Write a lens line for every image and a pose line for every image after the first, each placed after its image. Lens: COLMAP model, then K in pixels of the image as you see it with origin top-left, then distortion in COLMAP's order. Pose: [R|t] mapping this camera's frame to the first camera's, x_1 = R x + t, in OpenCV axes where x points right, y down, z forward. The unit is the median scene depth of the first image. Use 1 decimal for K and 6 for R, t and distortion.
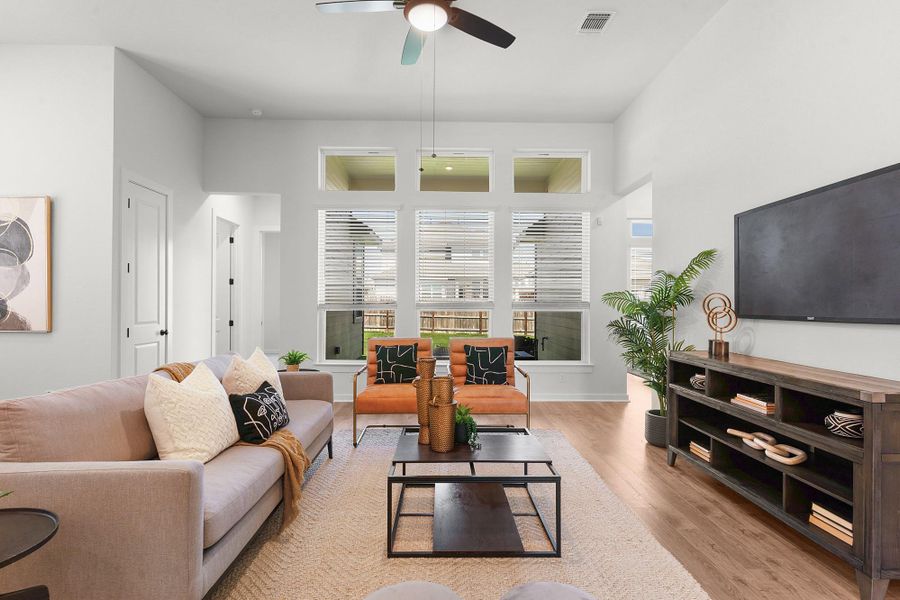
lens RADIAL K [[442.4, 0, 447.7], [0, 442.4, 299.9], [0, 0, 1]] dist [0.006816, 0.001179]
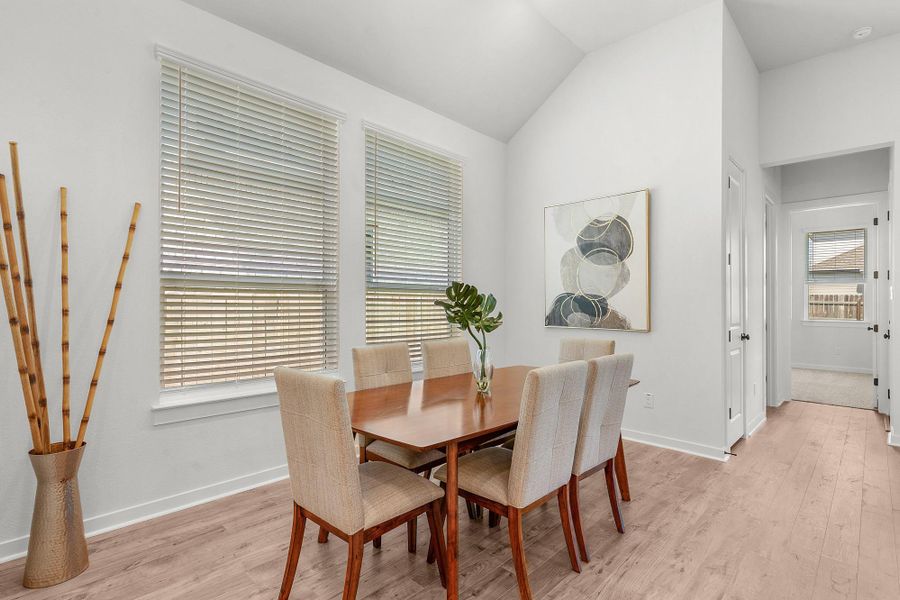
lens RADIAL K [[442.4, 0, 450.7], [0, 442.4, 299.9], [0, 0, 1]] dist [0.006816, 0.001179]
pose [[0.709326, -0.001523, -0.704879, -0.530633], [0.004534, 0.999987, 0.002402, 0.000092], [0.704866, -0.004900, 0.709323, 0.032299]]
